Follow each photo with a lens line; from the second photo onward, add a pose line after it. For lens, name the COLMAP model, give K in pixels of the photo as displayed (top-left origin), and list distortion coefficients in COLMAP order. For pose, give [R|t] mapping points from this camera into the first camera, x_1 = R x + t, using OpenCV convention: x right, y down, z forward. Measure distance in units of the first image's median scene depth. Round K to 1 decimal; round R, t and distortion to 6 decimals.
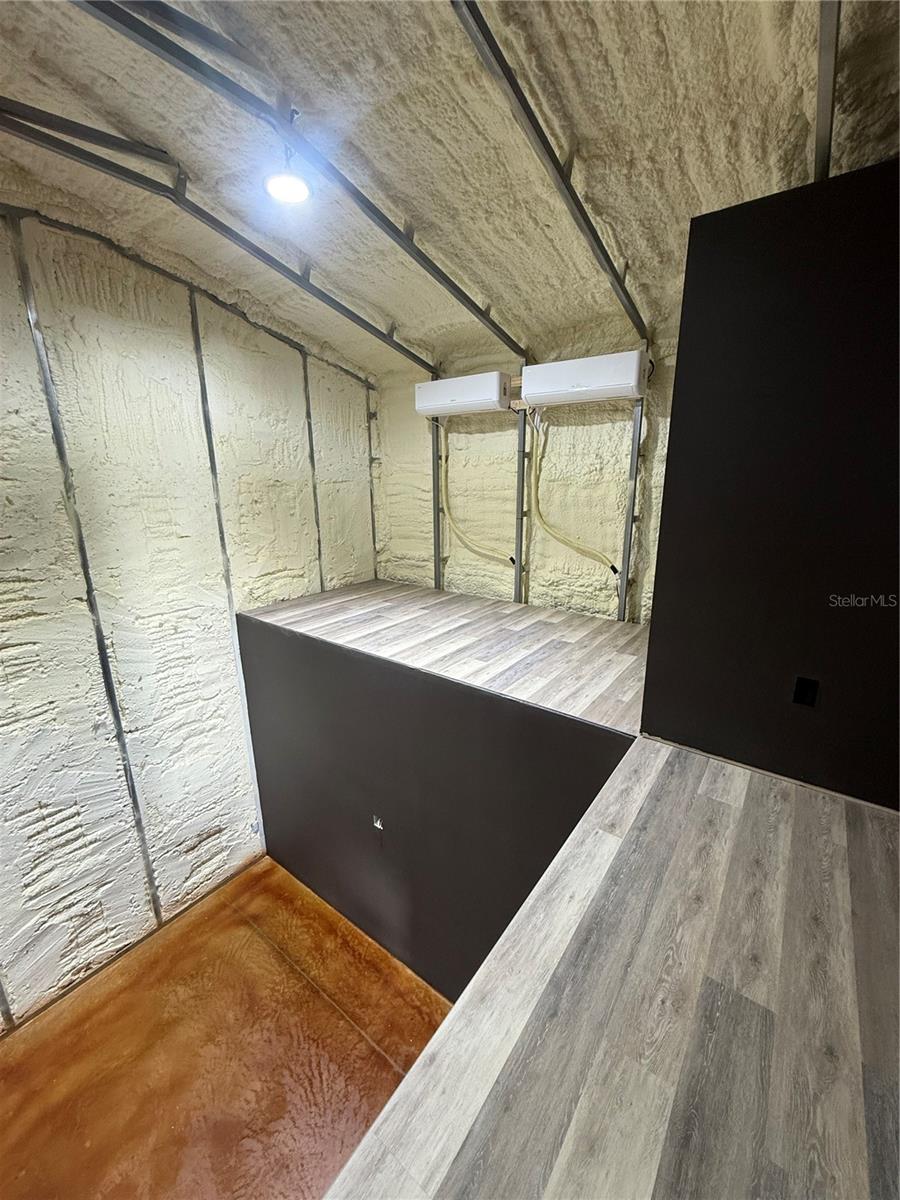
lens RADIAL K [[477.1, 0, 450.3], [0, 477.1, 601.8], [0, 0, 1]] dist [-0.000760, -0.000310]
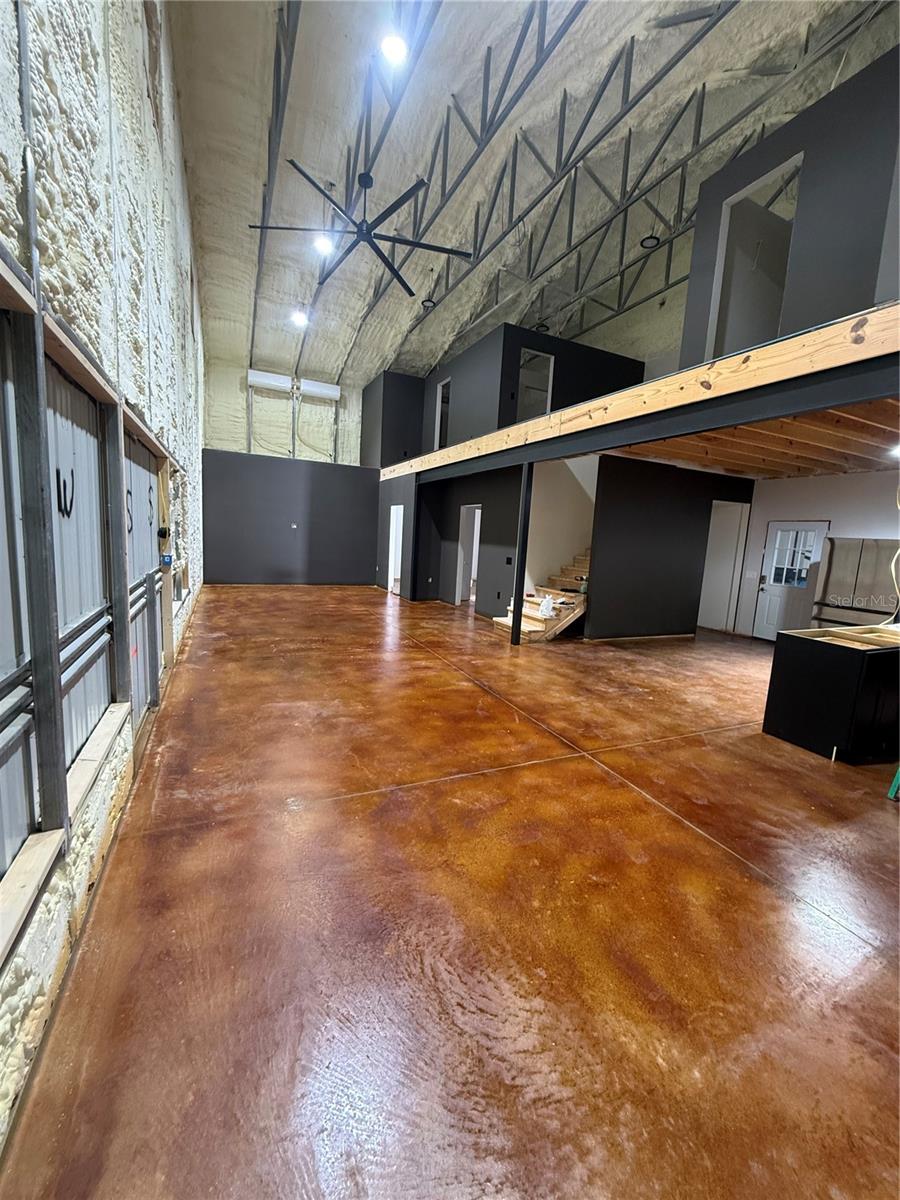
lens RADIAL K [[477.1, 0, 448.7], [0, 477.1, 599.9], [0, 0, 1]] dist [-0.000760, -0.000310]
pose [[0.464483, -0.083679, 0.881620, -2.087381], [0.167182, 0.985911, 0.005497, 0.957550], [-0.869658, 0.144837, 0.471929, -0.949500]]
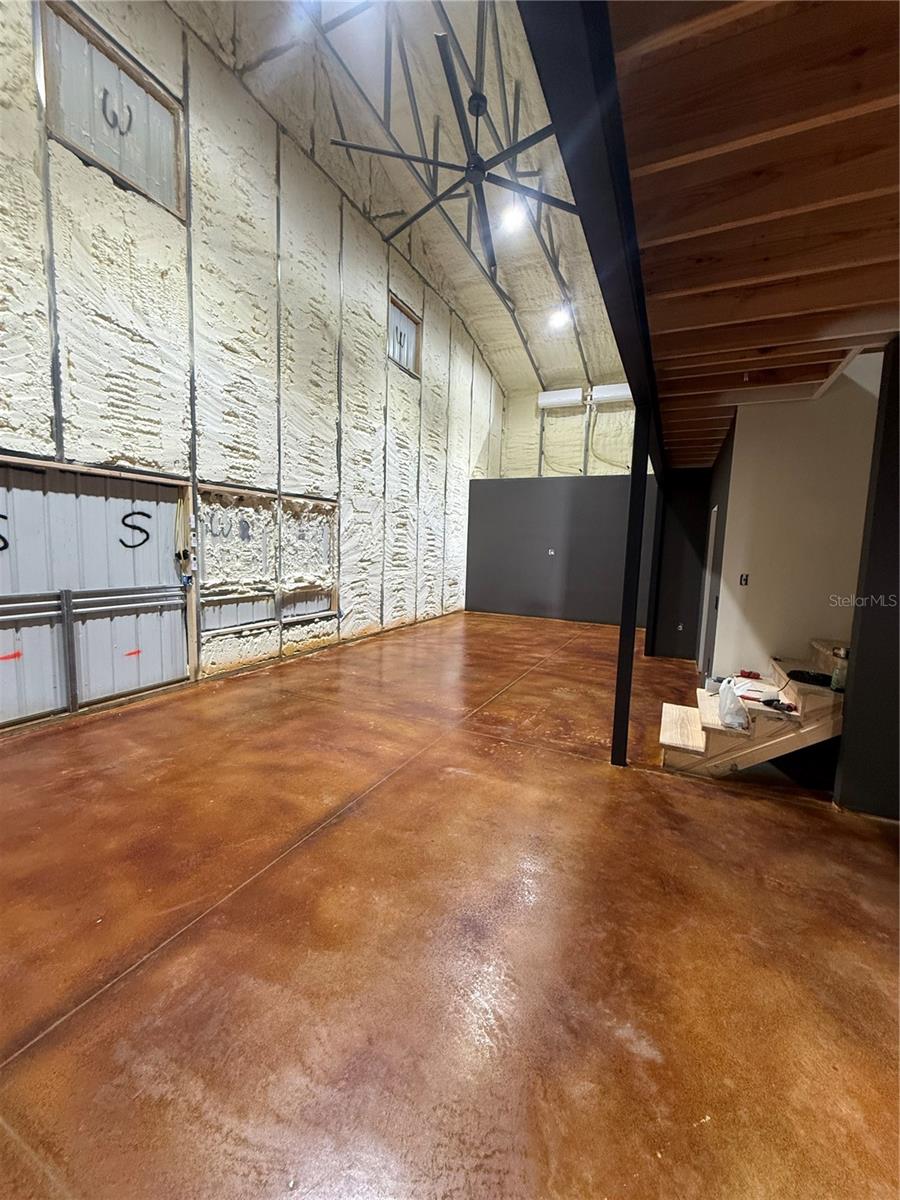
lens RADIAL K [[477.1, 0, 452.7], [0, 477.1, 597.7], [0, 0, 1]] dist [-0.000760, -0.000310]
pose [[0.978491, 0.020065, 0.205311, -1.072706], [0.011107, 0.988690, -0.149559, 0.988758], [-0.205990, 0.148623, 0.967202, -1.139551]]
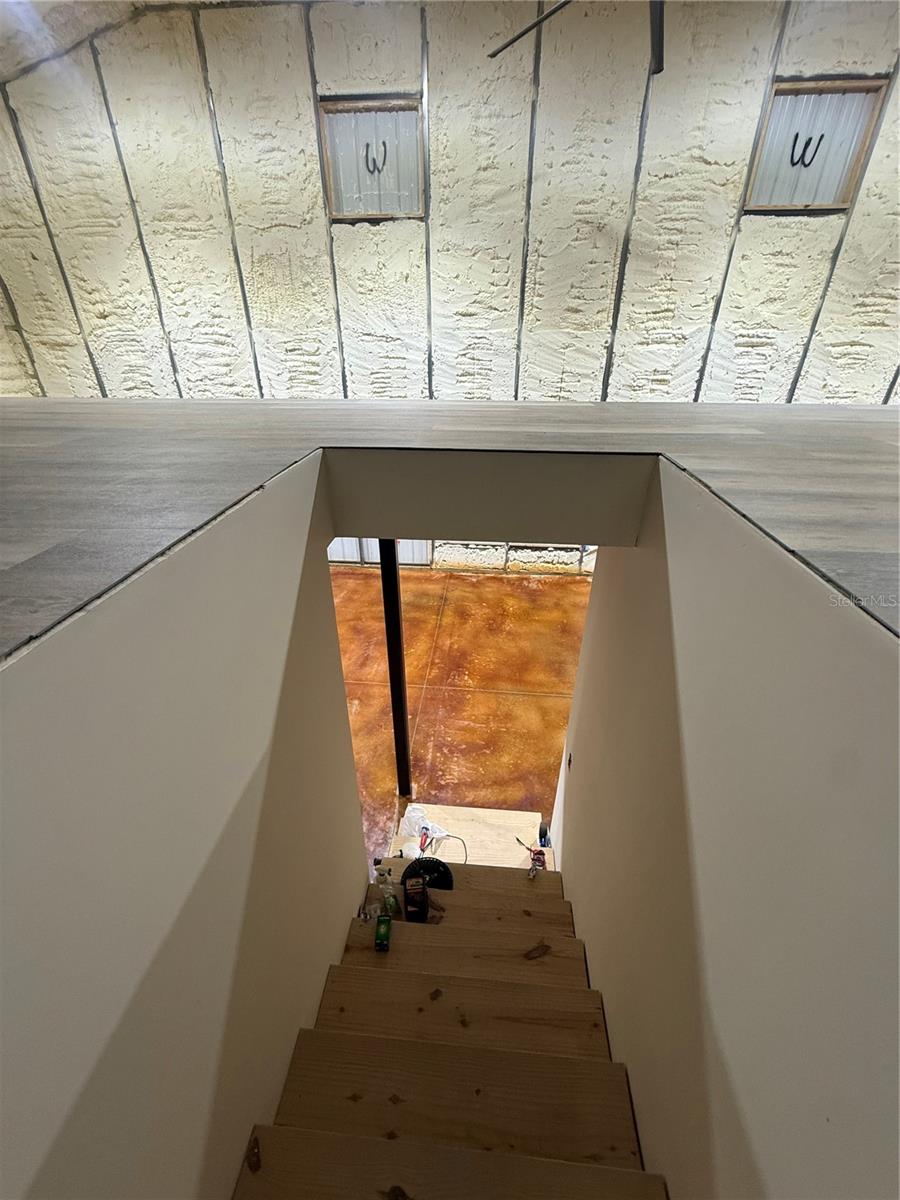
lens RADIAL K [[477.1, 0, 448.6], [0, 477.1, 598.6], [0, 0, 1]] dist [-0.000760, -0.000310]
pose [[0.530318, 0.424196, -0.734044, -0.101953], [-0.225434, 0.905210, 0.360243, 0.479349], [0.817277, -0.025565, 0.575677, -0.844761]]
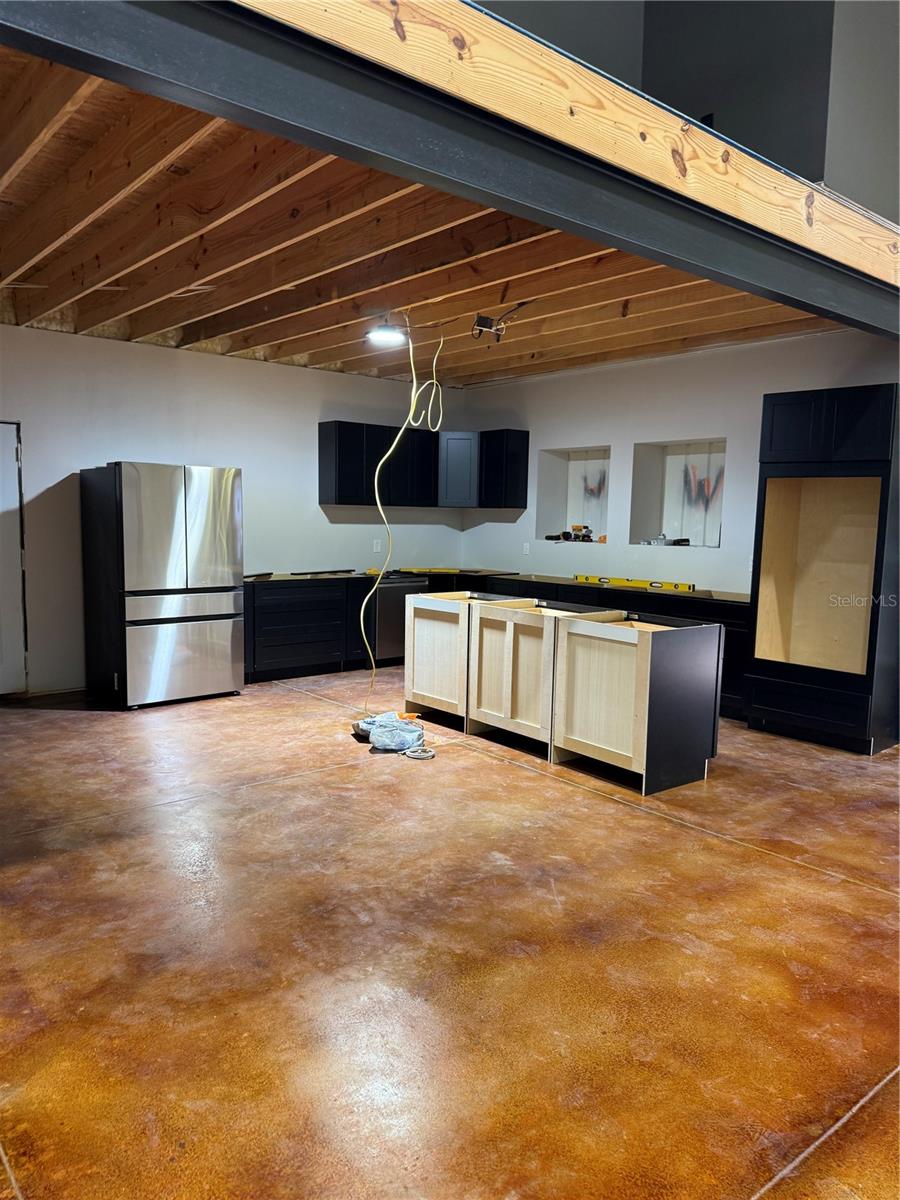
lens RADIAL K [[845.3, 0, 443.1], [0, 845.3, 598.4], [0, 0, 1]] dist [-0.001328, -0.007605]
pose [[-0.973897, -0.032718, 0.224619, -0.984565], [0.049509, 0.935115, 0.350869, 0.728692], [-0.221524, 0.352831, -0.909086, -0.110921]]
